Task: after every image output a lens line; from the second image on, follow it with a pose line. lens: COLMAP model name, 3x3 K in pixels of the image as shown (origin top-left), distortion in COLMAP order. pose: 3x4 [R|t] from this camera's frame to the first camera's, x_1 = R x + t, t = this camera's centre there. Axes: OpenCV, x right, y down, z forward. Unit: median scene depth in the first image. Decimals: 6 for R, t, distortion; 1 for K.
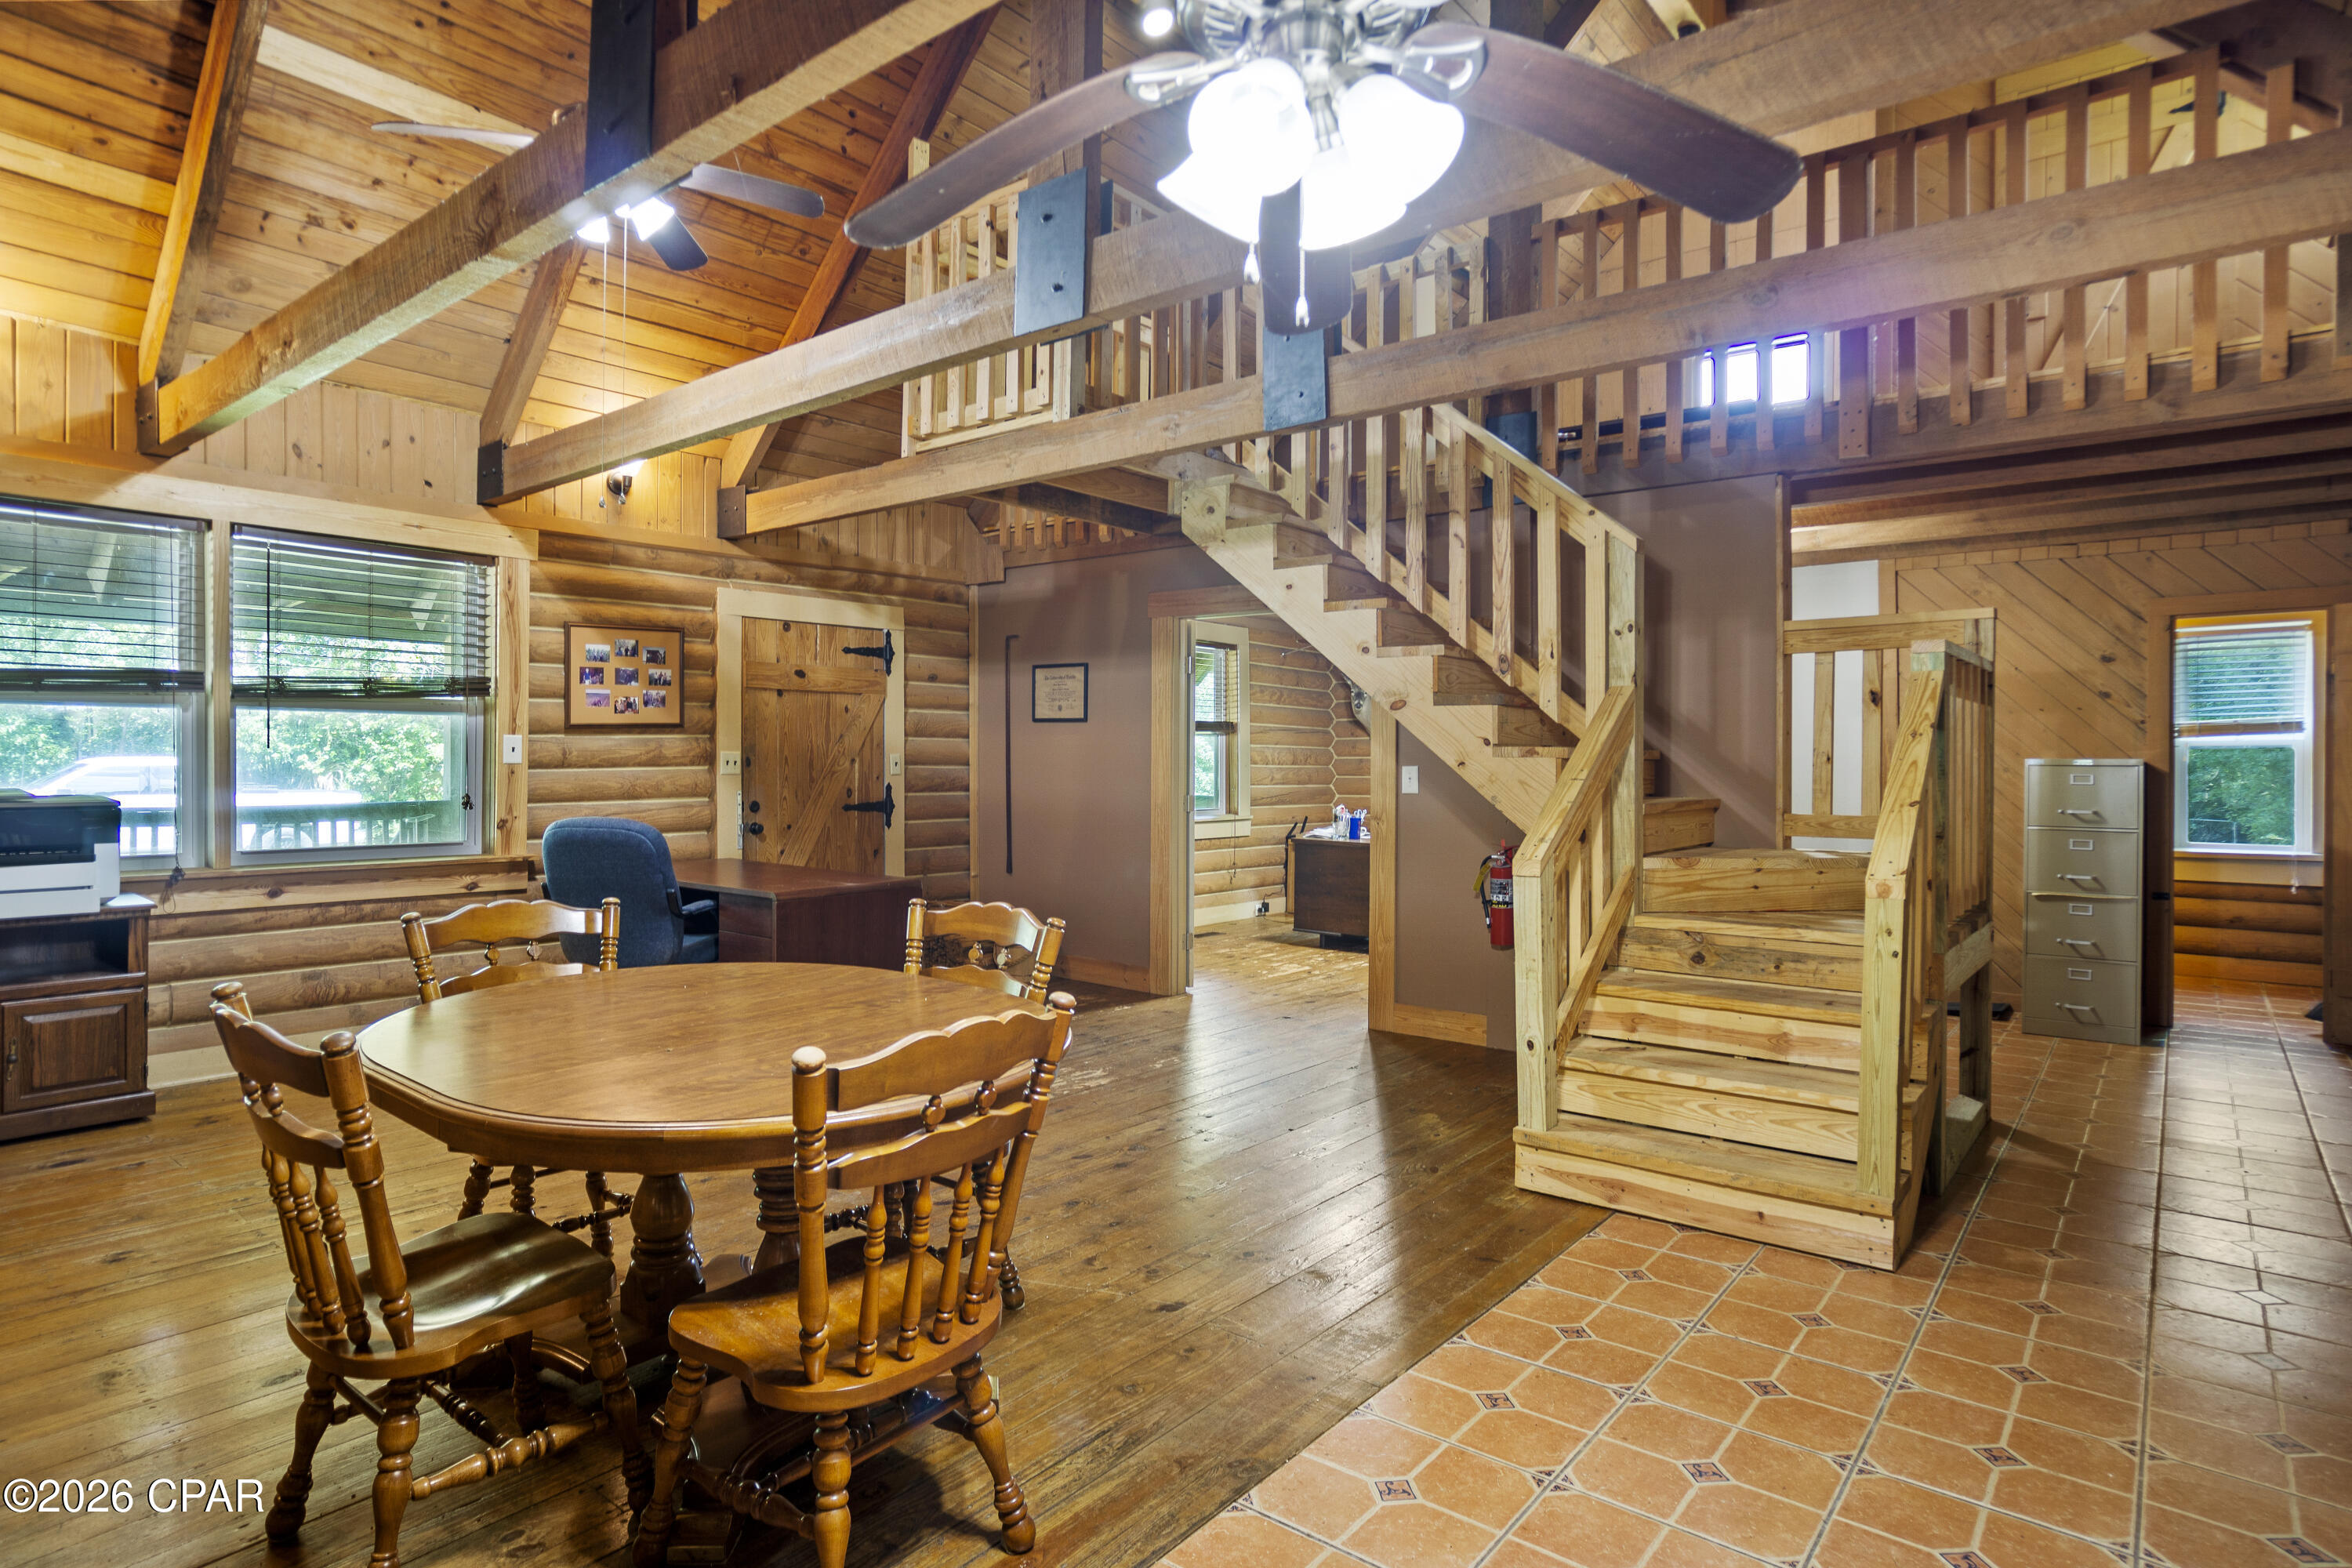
lens RADIAL K [[1253.9, 0, 1176.0], [0, 1253.9, 784.0], [0, 0, 1]] dist [-0.001907, -0.000581]
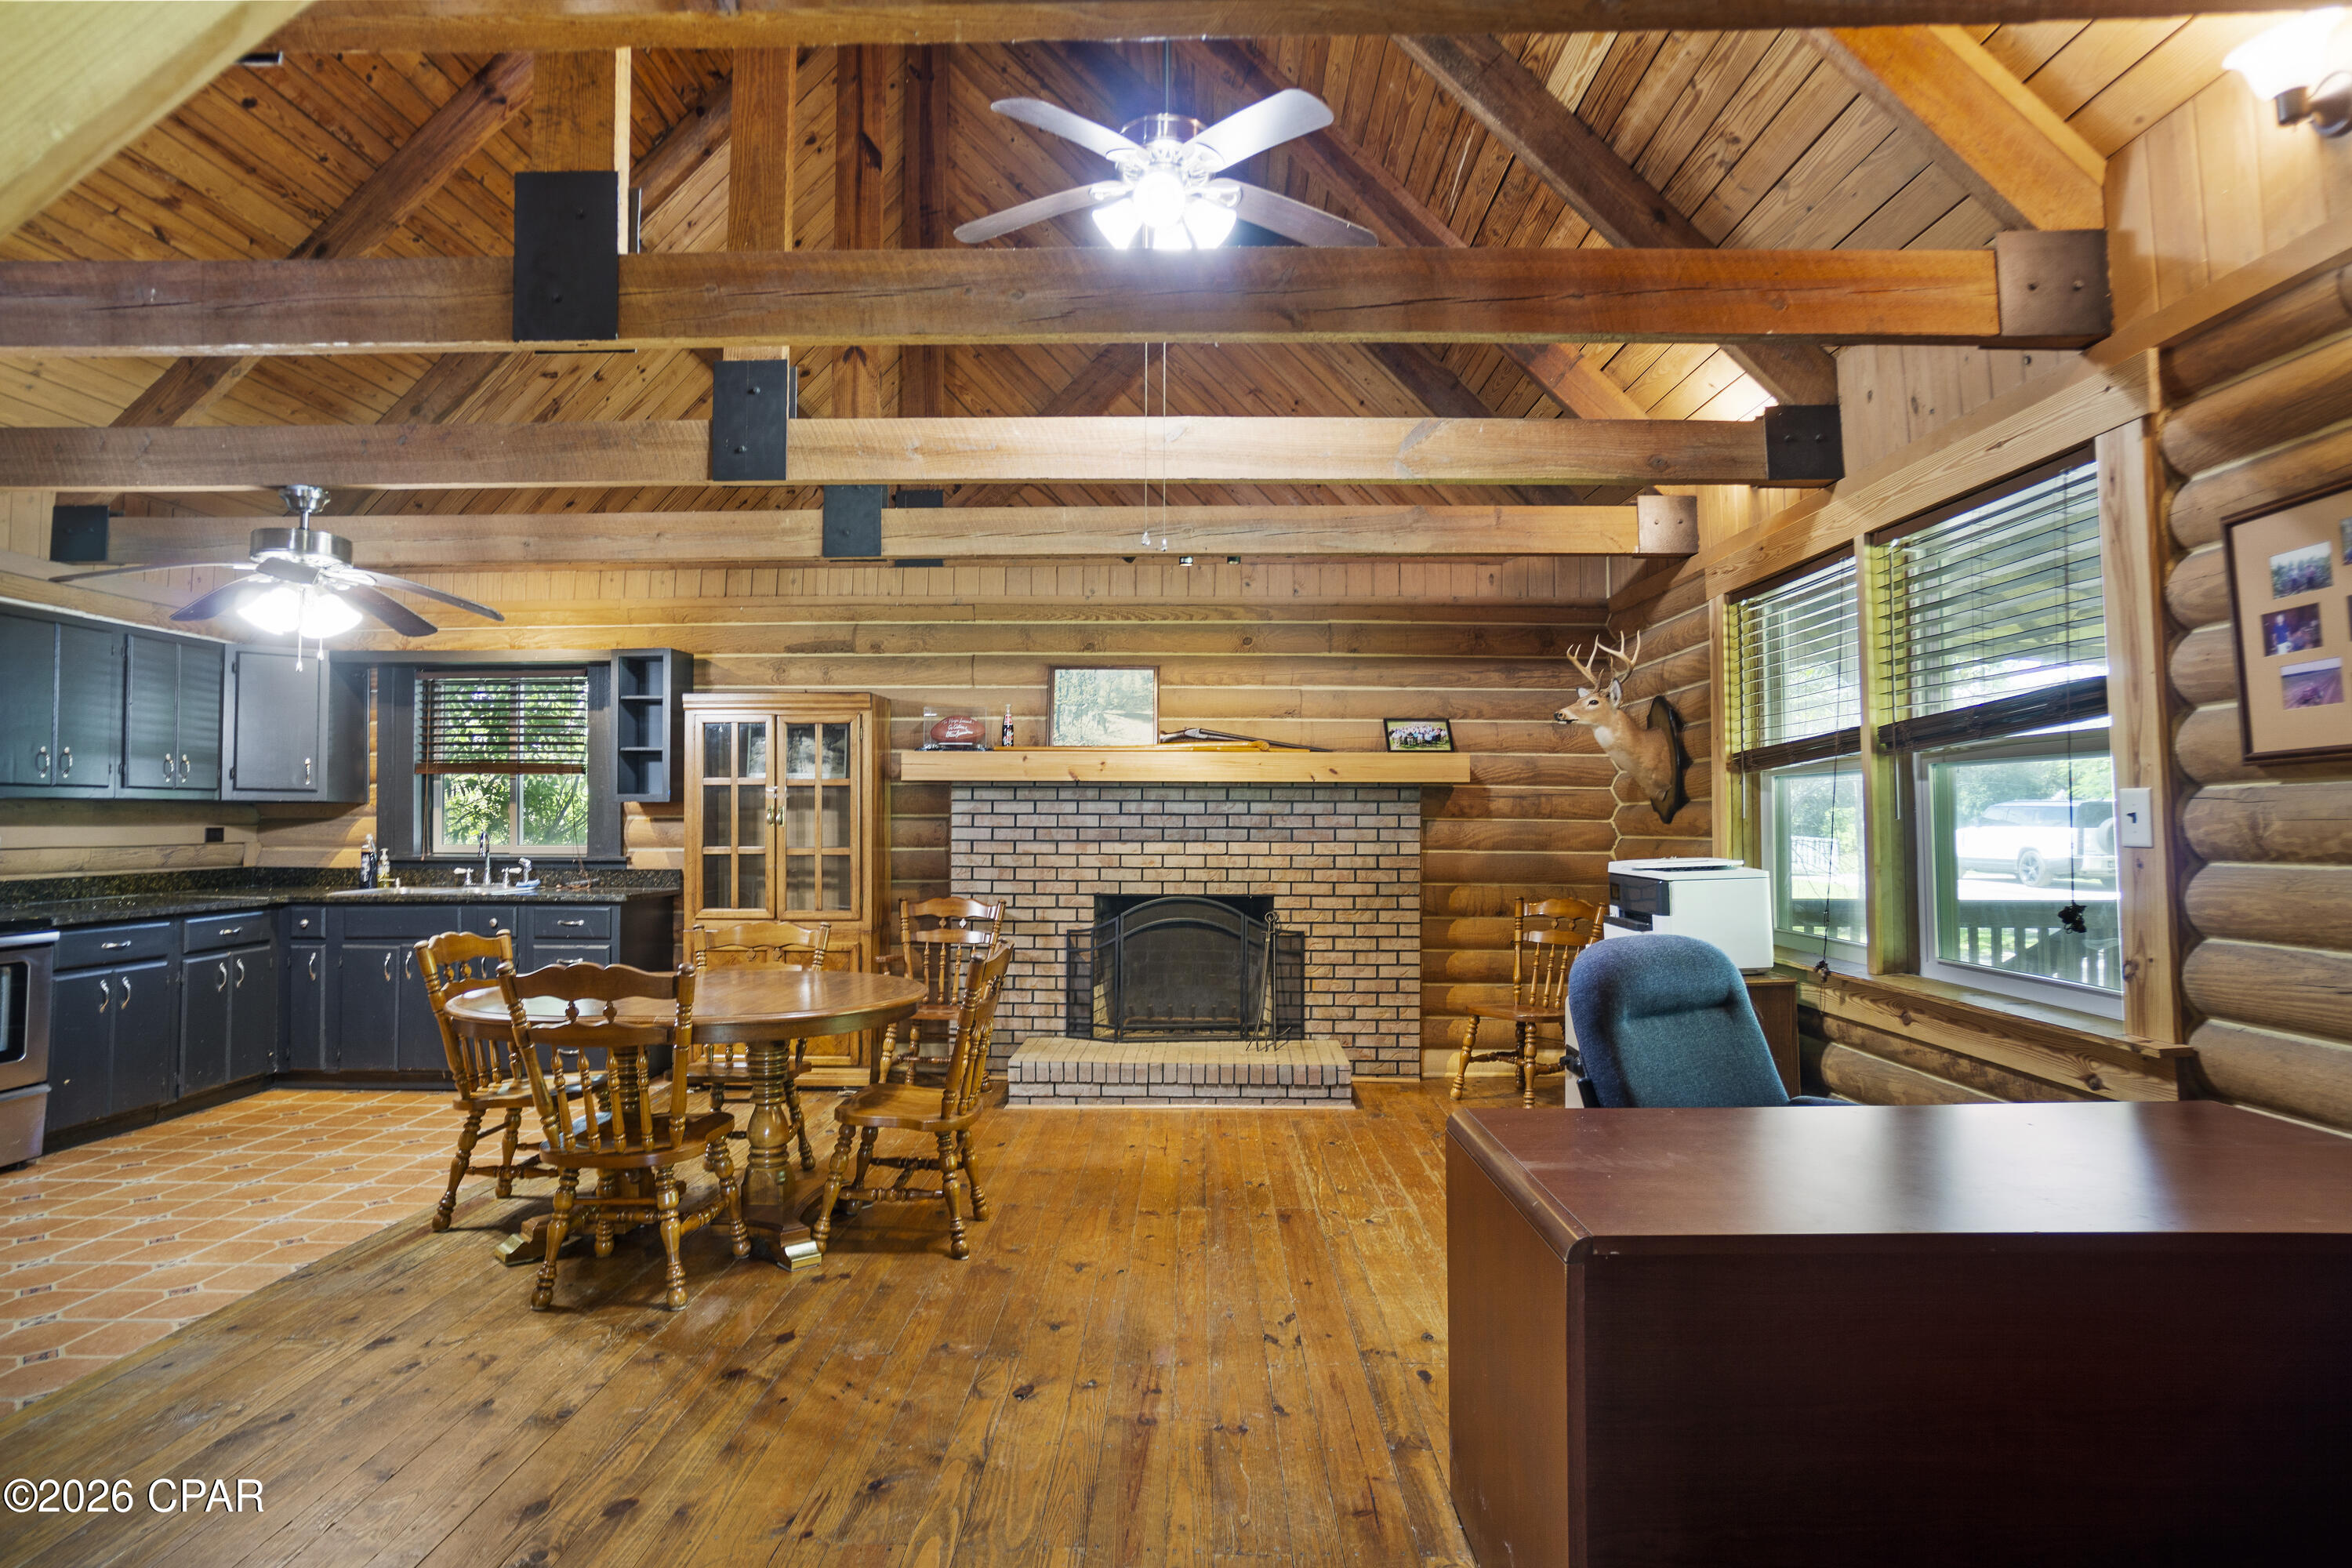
lens RADIAL K [[1253.9, 0, 1176.0], [0, 1253.9, 784.0], [0, 0, 1]] dist [-0.001907, -0.000581]
pose [[-0.797200, -0.021500, -0.603332, 0.061356], [-0.013987, 0.999755, -0.017145, -0.029931], [0.603553, -0.005230, -0.797306, 1.270850]]
